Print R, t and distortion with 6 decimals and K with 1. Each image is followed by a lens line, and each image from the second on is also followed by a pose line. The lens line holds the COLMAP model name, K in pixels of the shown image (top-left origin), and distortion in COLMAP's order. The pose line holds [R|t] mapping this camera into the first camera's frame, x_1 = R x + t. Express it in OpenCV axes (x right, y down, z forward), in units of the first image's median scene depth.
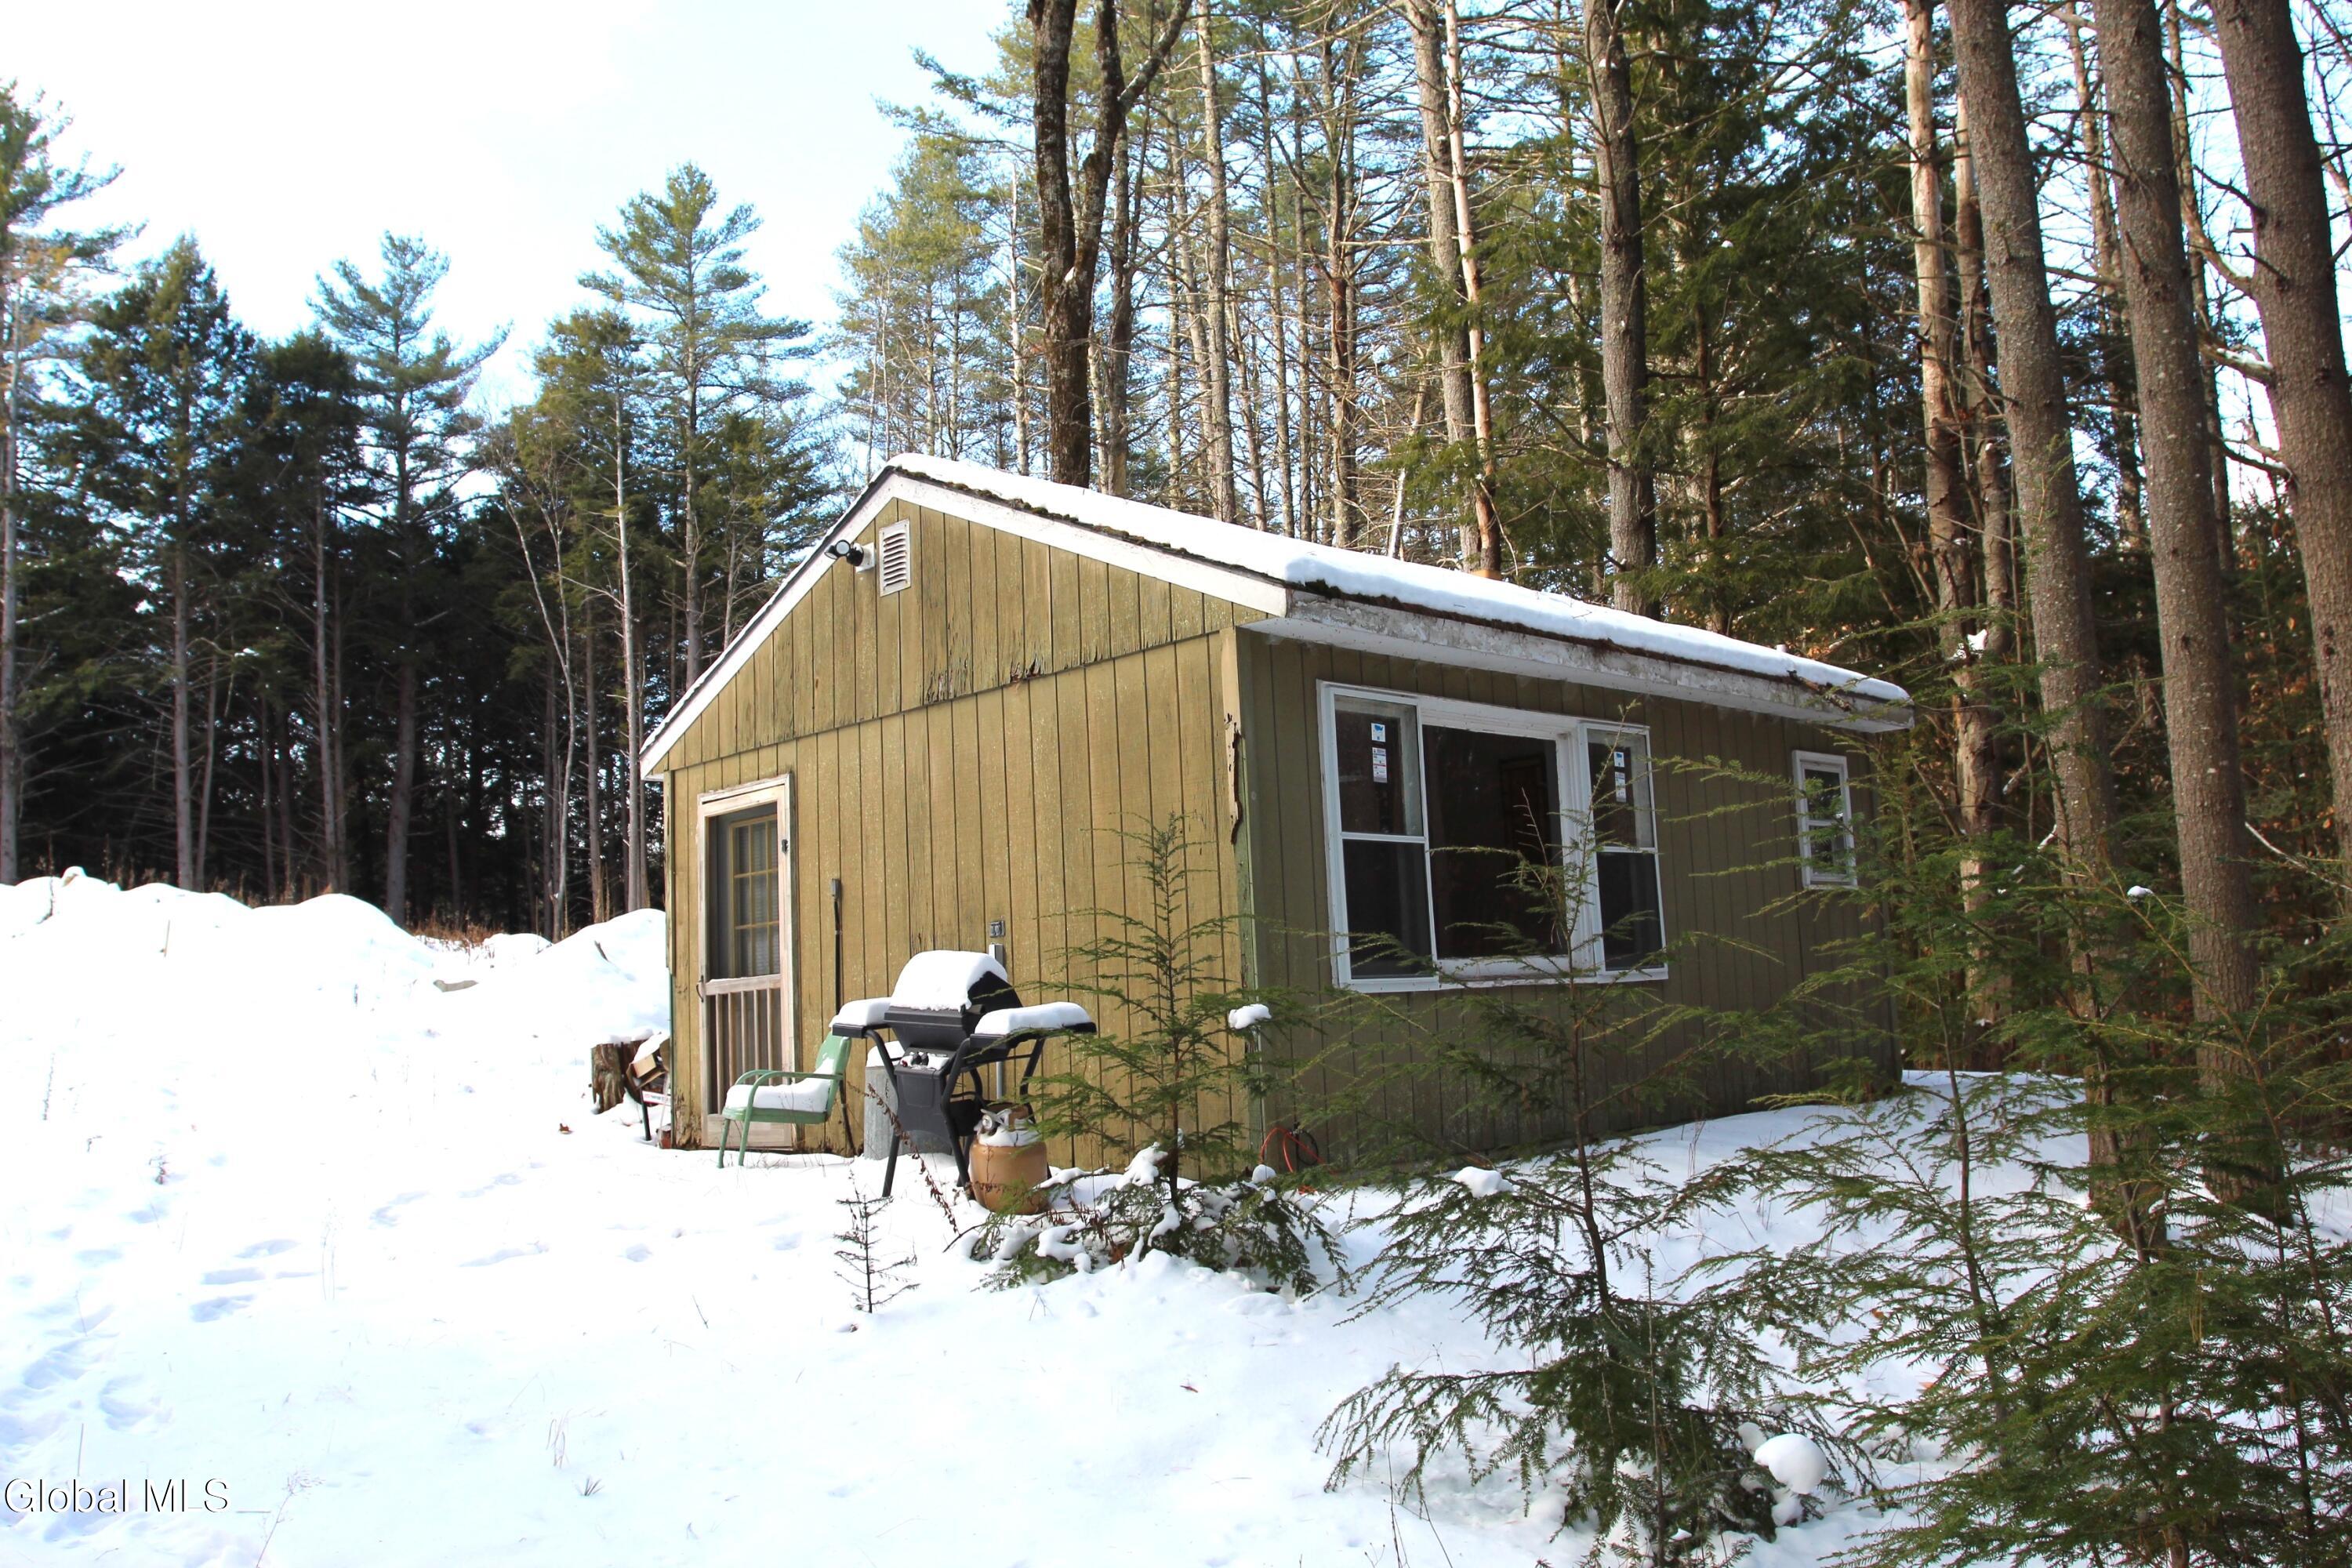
lens RADIAL K [[1833.2, 0, 1176.0], [0, 1833.2, 784.0], [0, 0, 1]] dist [-0.092998, 0.053808]
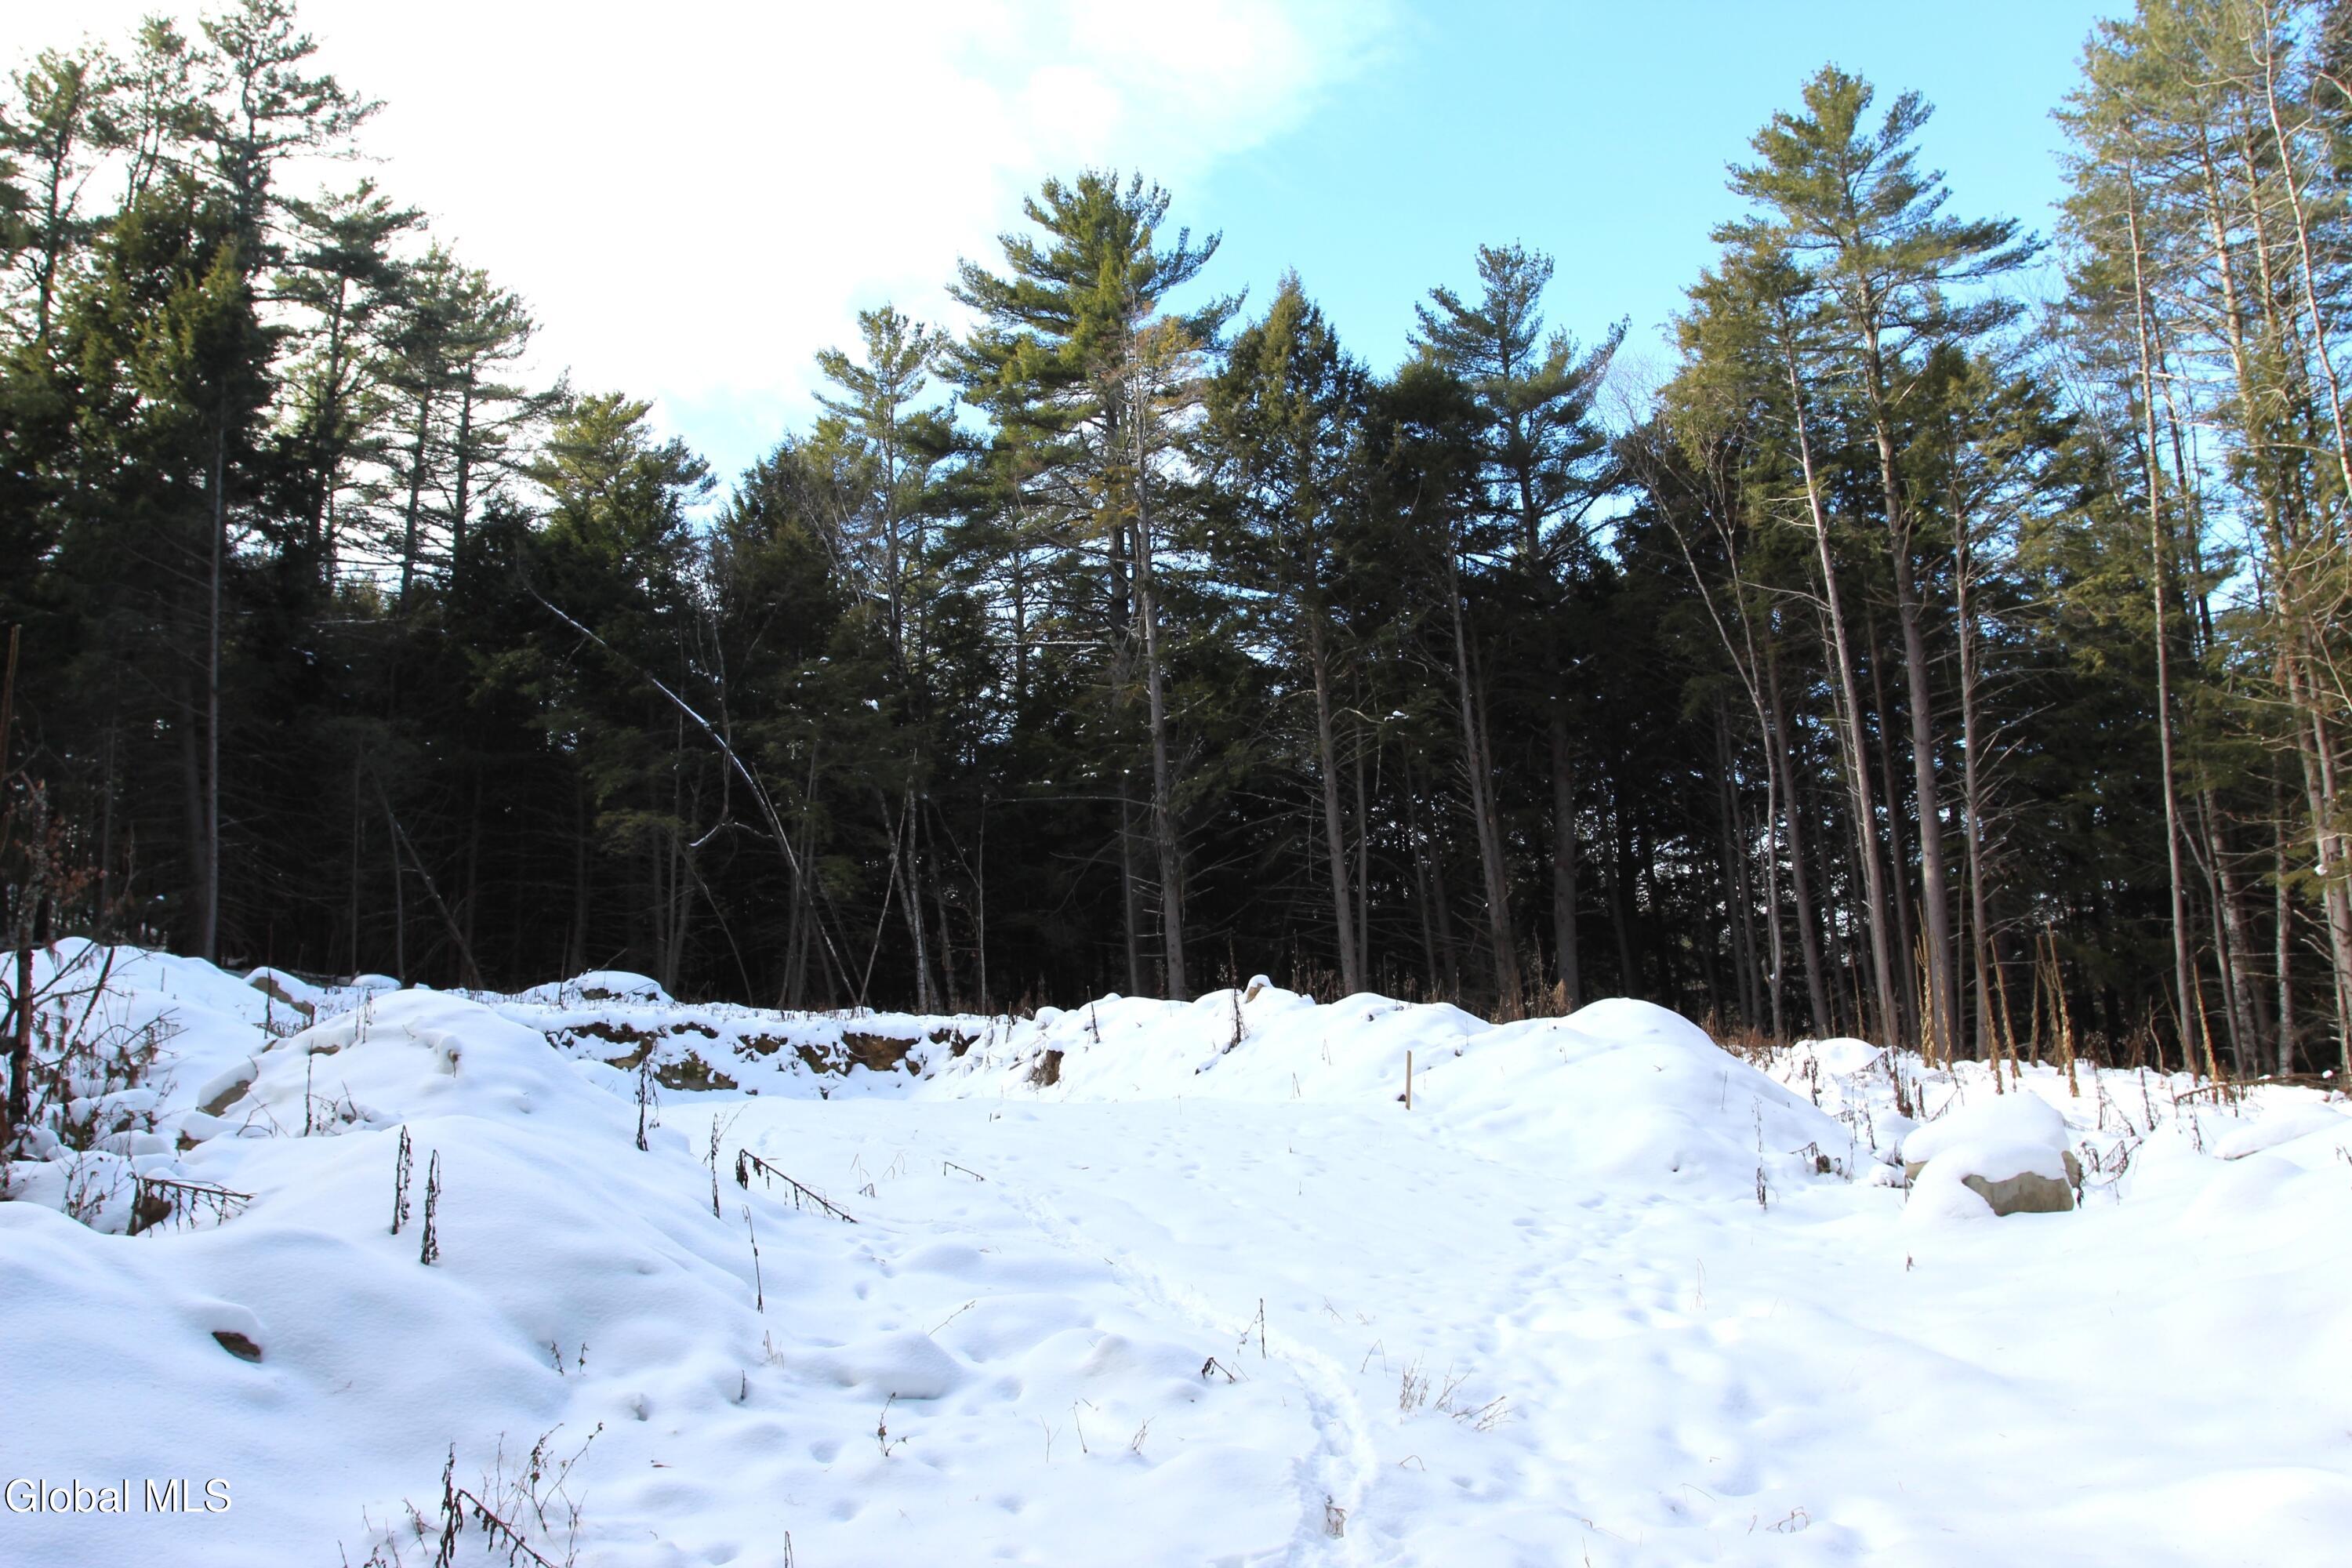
lens RADIAL K [[1833.2, 0, 1176.0], [0, 1833.2, 784.0], [0, 0, 1]] dist [-0.092998, 0.053808]
pose [[0.837535, -0.096346, -0.537821, -0.115122], [0.075930, 0.995303, -0.060056, 0.004478], [0.541081, 0.009462, 0.840917, 0.167935]]
